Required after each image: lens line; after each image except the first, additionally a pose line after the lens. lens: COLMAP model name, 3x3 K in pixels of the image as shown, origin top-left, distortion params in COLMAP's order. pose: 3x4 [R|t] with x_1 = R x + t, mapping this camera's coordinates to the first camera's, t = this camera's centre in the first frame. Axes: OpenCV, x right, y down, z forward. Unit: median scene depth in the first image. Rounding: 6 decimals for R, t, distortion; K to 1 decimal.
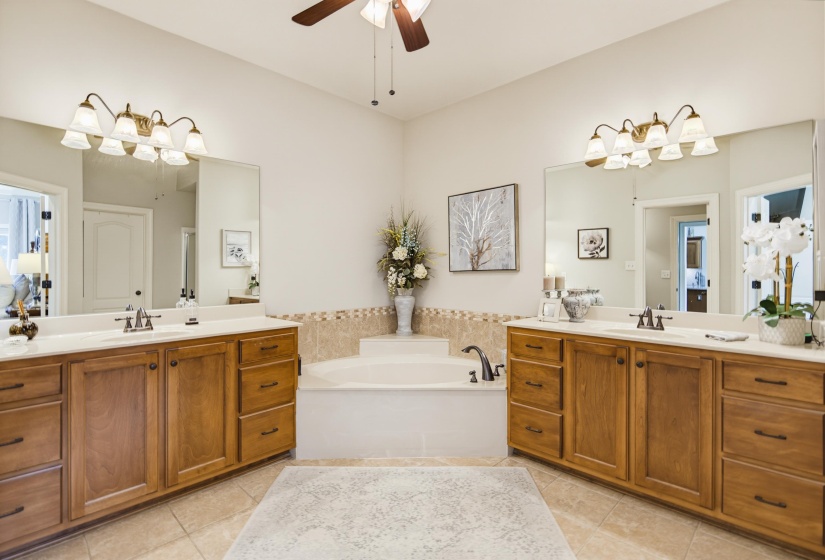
lens RADIAL K [[396.3, 0, 413.5], [0, 396.3, 276.6], [0, 0, 1]] dist [-0.000309, -0.000539]
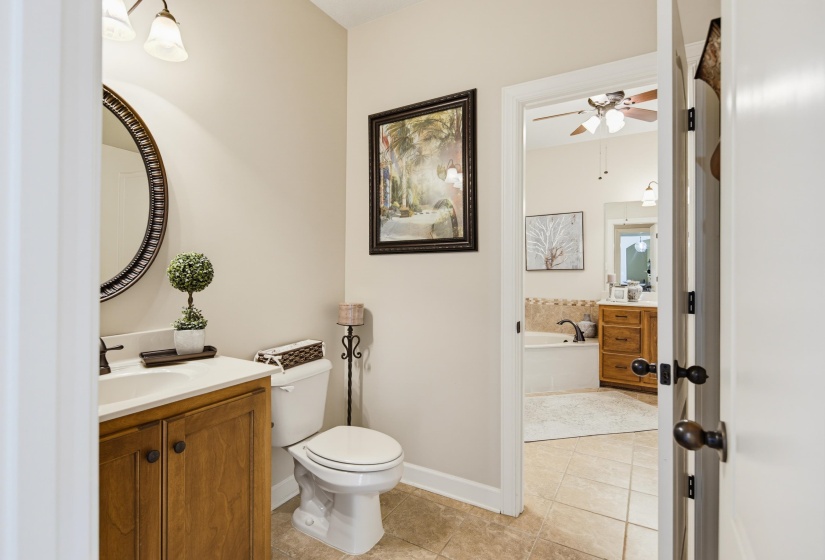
lens RADIAL K [[396.3, 0, 411.6], [0, 396.3, 275.9], [0, 0, 1]] dist [-0.000309, -0.000539]
pose [[0.973952, 0.000587, 0.226752, -0.766210], [-0.000351, 0.999999, -0.001082, 0.010639], [-0.226752, 0.000974, 0.973952, -0.333077]]
